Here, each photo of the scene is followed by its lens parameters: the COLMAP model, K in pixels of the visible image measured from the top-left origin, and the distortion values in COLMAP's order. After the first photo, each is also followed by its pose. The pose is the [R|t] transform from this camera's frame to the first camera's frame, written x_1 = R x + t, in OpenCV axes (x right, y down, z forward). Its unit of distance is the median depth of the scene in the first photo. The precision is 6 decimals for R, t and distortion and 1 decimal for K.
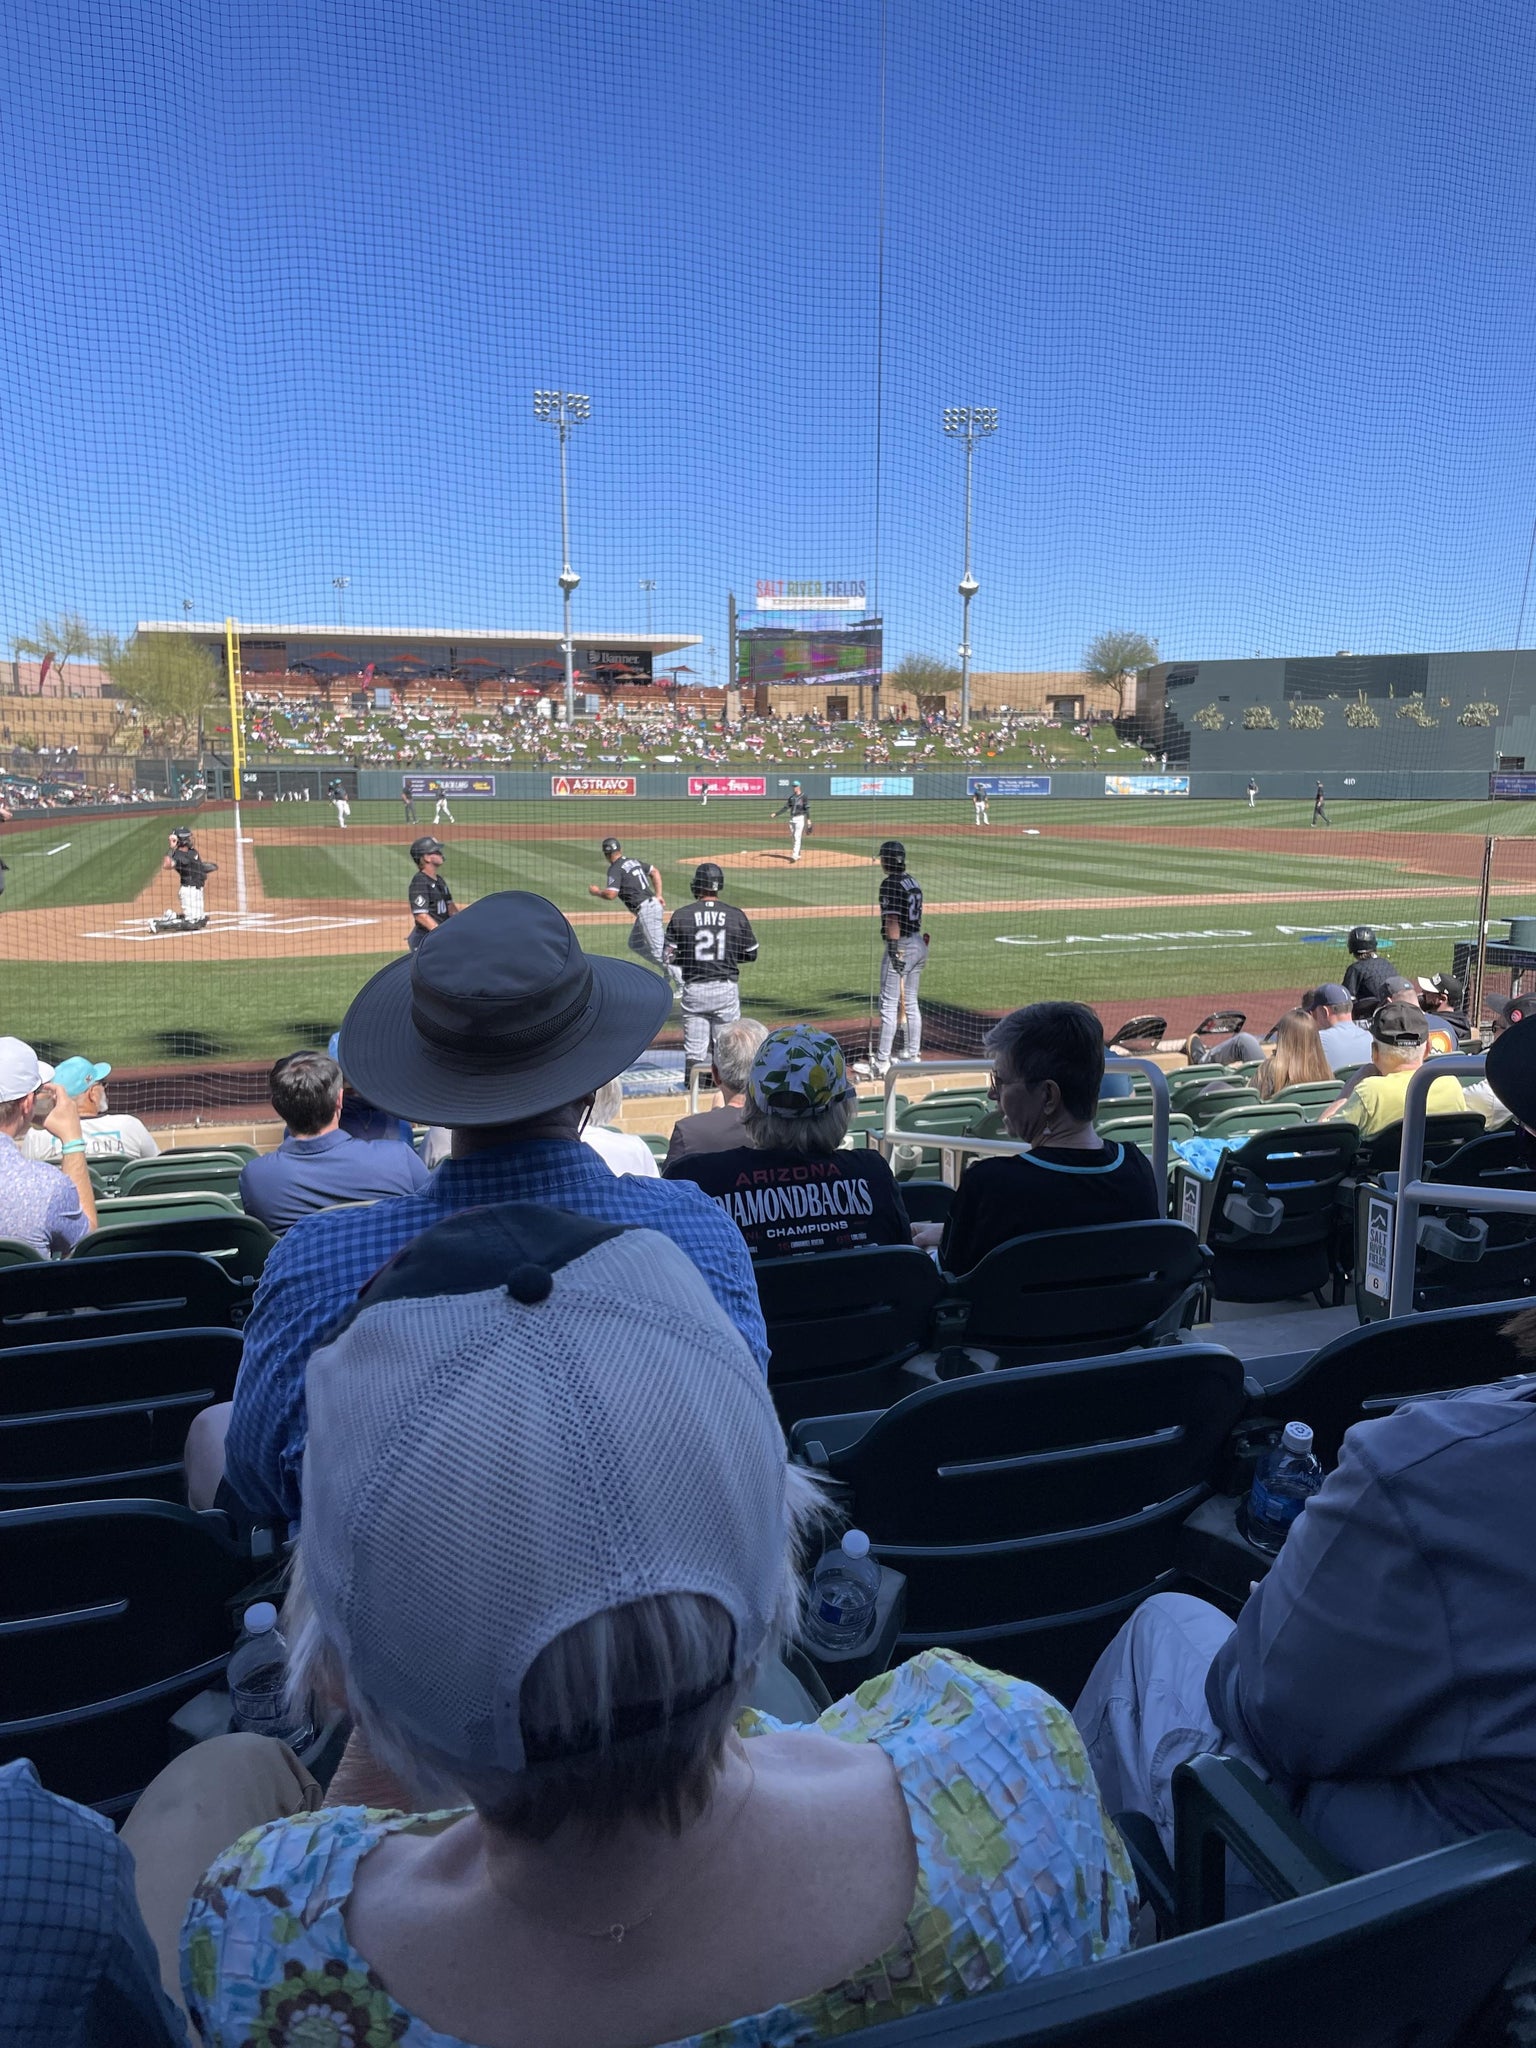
lens RADIAL K [[1607.7, 0, 768.0], [0, 1607.7, 1024.0], [0, 0, 1]] dist [0.018830, 0.005580]
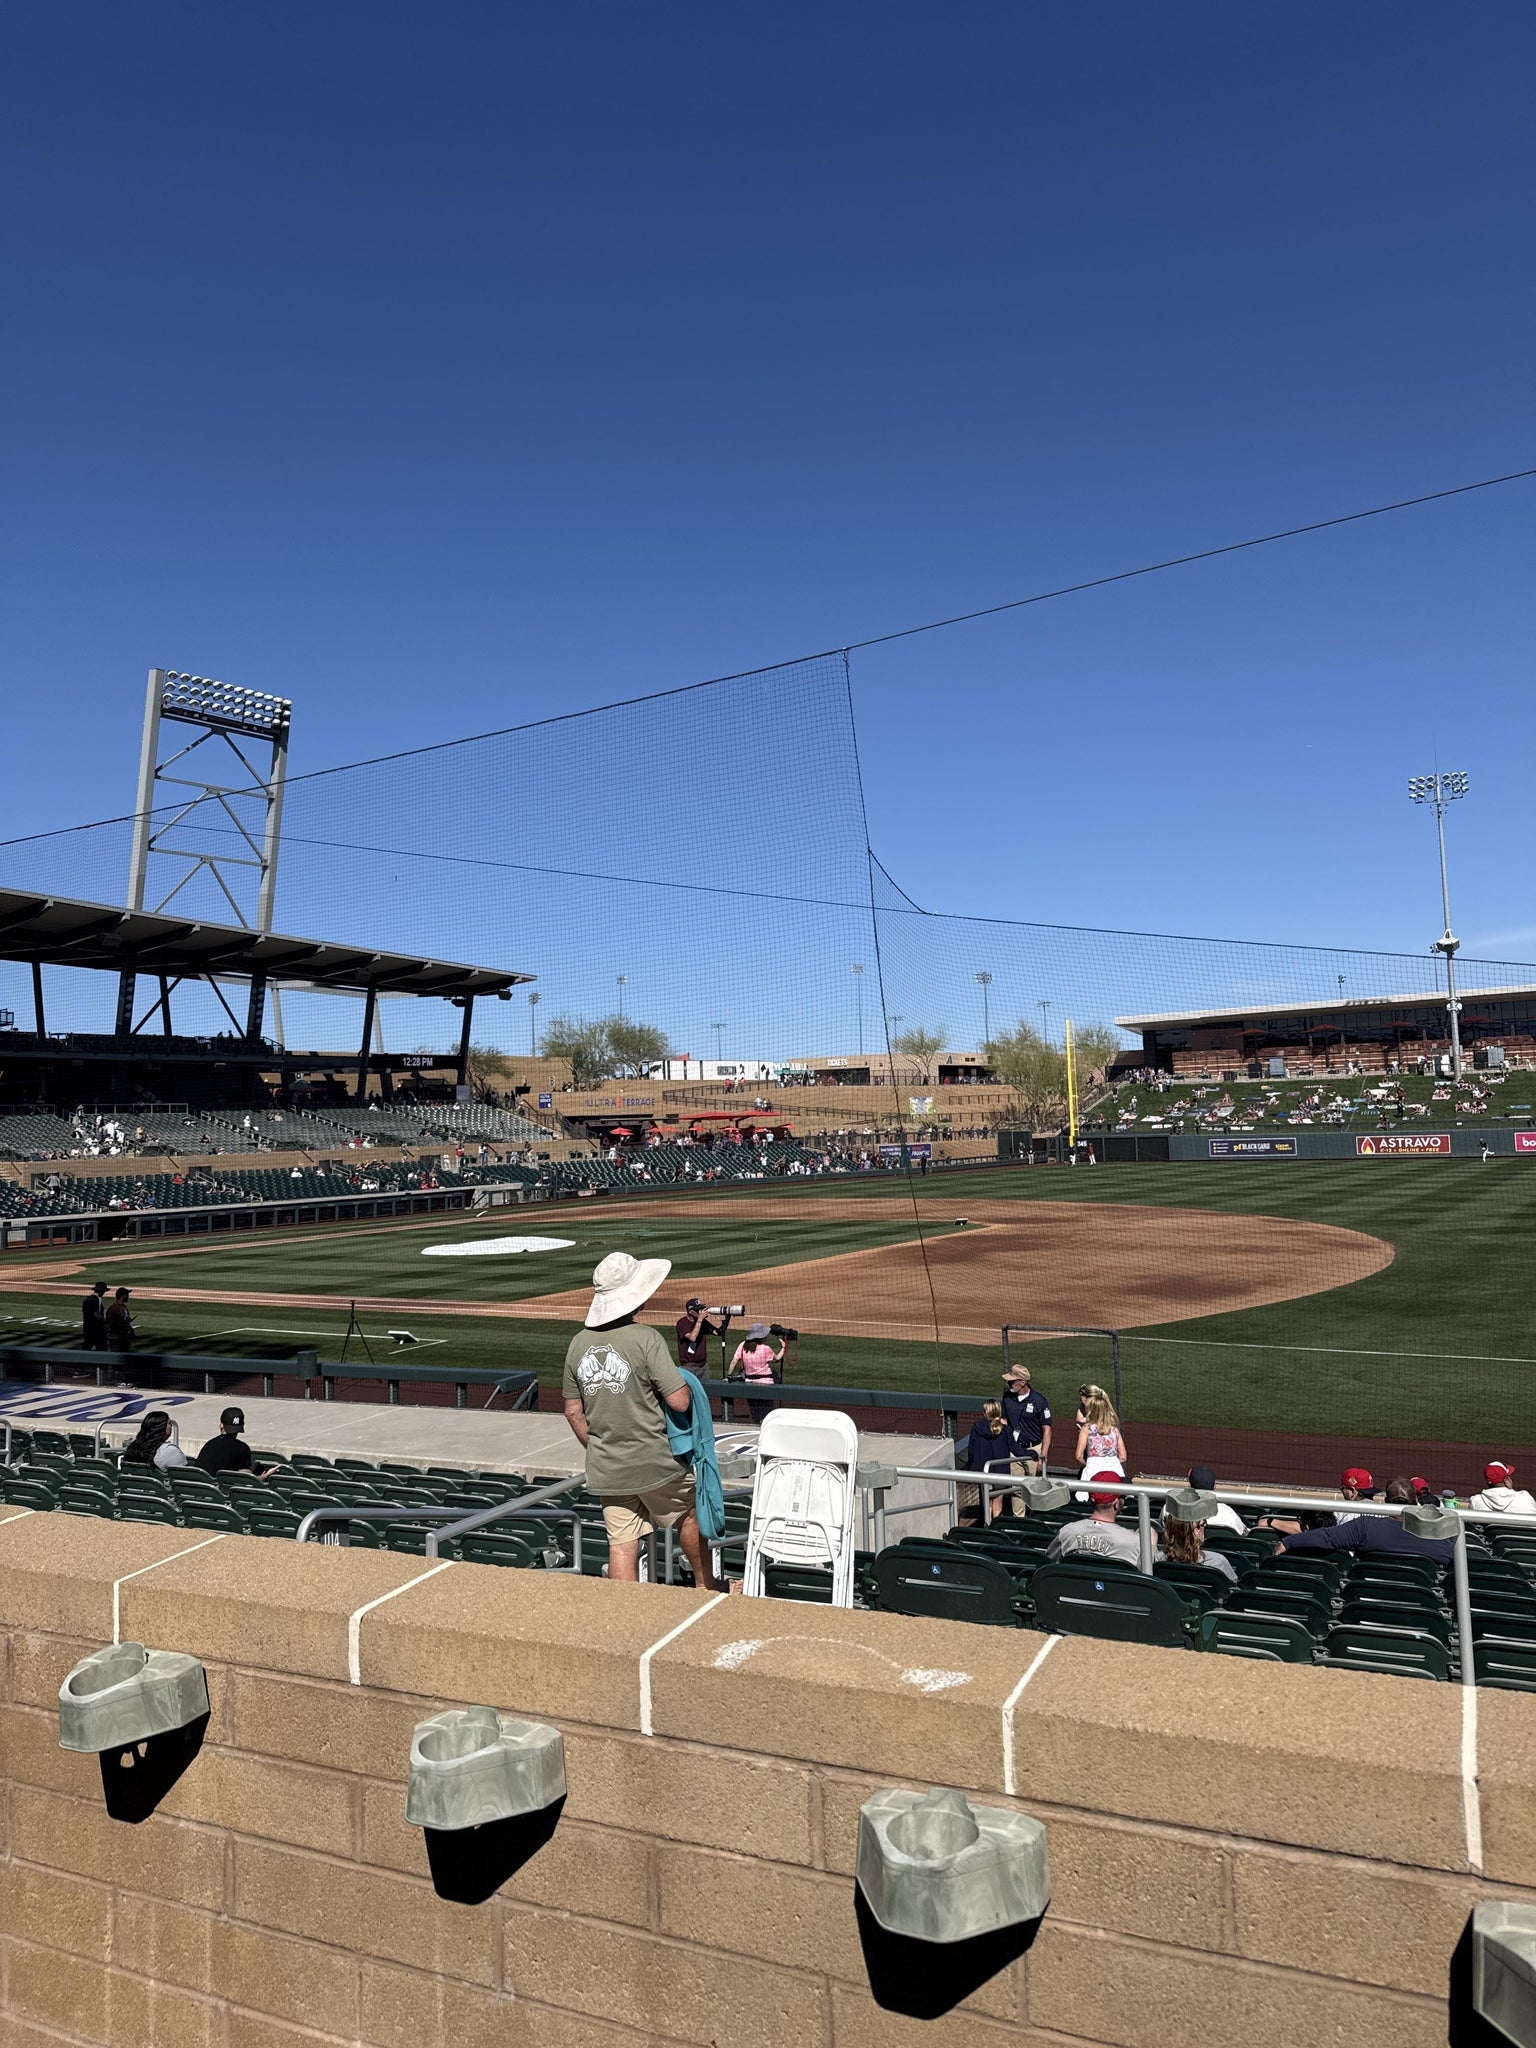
lens RADIAL K [[1607.7, 0, 768.0], [0, 1607.7, 1024.0], [0, 0, 1]] dist [0.018830, 0.005580]
pose [[0.670740, -0.075580, -0.737832, 0.385372], [-0.087092, 0.979887, -0.179547, -0.006556], [0.736562, 0.184689, 0.650667, 0.041071]]
